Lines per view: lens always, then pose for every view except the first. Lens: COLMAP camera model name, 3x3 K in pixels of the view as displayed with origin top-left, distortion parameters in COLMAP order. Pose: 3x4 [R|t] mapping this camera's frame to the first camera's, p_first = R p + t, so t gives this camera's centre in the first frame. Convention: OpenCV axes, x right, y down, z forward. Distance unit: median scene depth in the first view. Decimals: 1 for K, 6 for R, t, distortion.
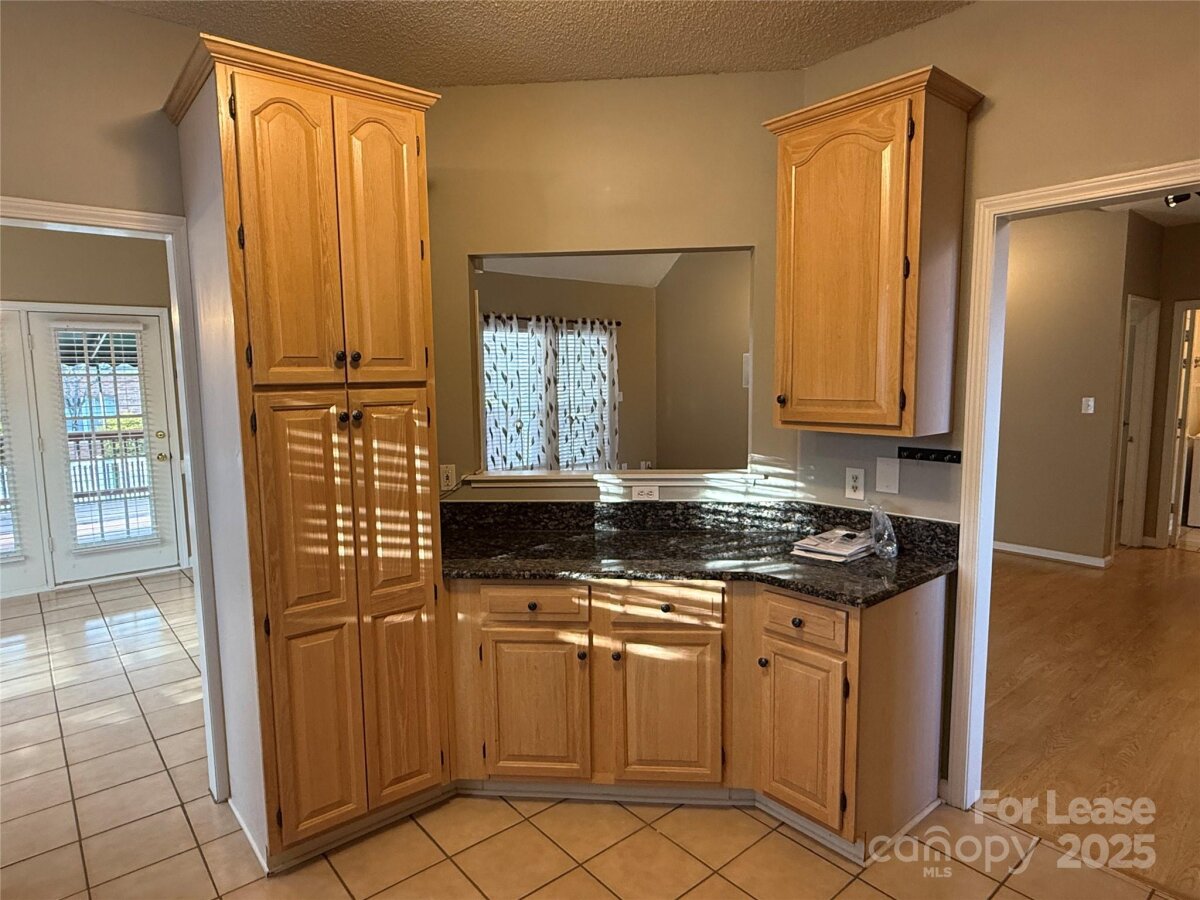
lens RADIAL K [[700.2, 0, 598.6], [0, 700.2, 450.7], [0, 0, 1]] dist [0.000186, -0.002686]
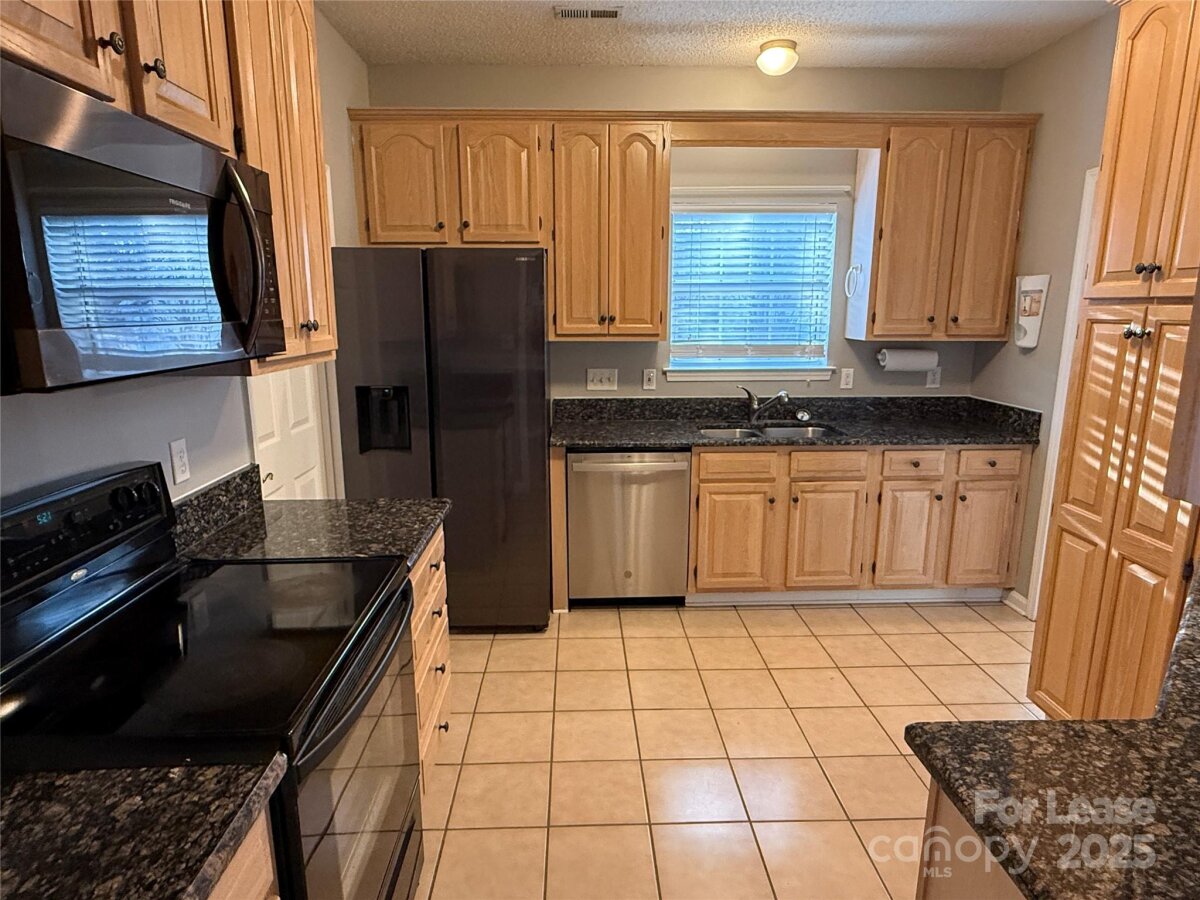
lens RADIAL K [[700.2, 0, 597.6], [0, 700.2, 453.1], [0, 0, 1]] dist [0.000186, -0.002686]
pose [[-0.611447, 0.182956, -0.769844, 0.817075], [-0.066801, 0.957495, 0.280609, -0.108601], [0.788460, 0.223004, -0.573236, 0.986016]]
